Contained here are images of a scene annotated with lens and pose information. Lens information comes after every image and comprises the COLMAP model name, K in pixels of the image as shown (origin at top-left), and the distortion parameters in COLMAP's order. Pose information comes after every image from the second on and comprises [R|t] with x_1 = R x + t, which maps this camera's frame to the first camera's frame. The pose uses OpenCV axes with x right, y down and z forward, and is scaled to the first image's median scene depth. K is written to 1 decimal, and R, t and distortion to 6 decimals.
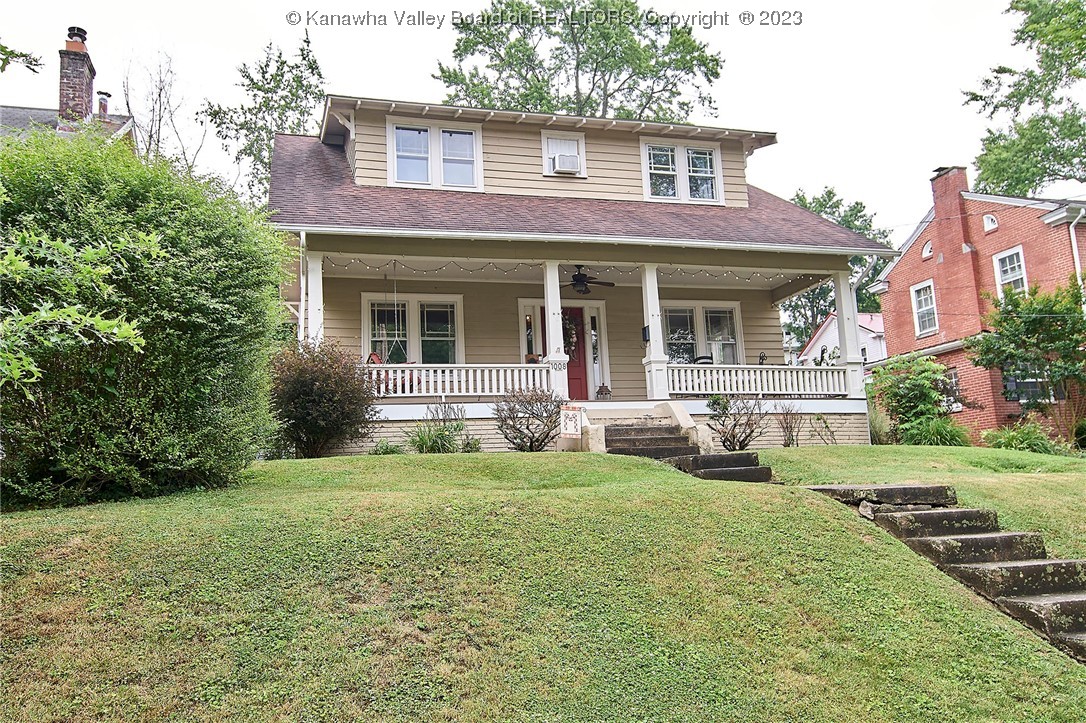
lens RADIAL K [[985.7, 0, 543.3], [0, 985.7, 357.7], [0, 0, 1]] dist [0.009628, 0.000508]
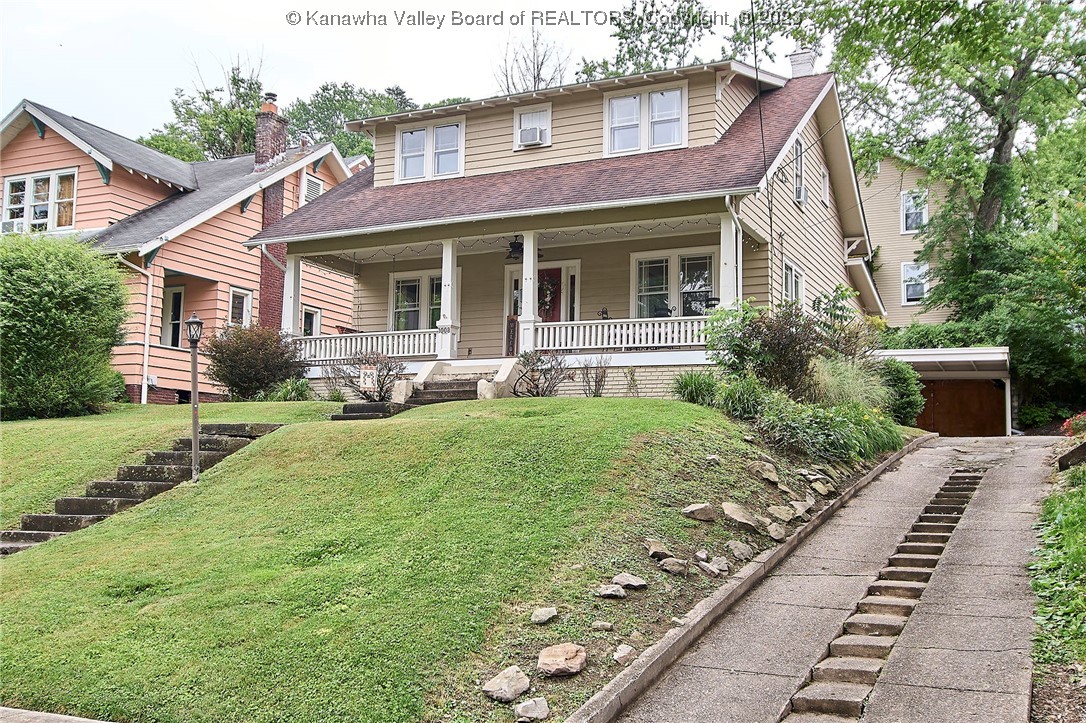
lens RADIAL K [[1103.3, 0, 543.2], [0, 1103.3, 363.9], [0, 0, 1]] dist [0.000472, 0.000000]
pose [[0.701726, -0.013905, -0.712312, 0.889868], [0.058638, 0.997545, 0.038294, 0.005451], [0.710030, -0.068640, 0.700818, 0.151945]]
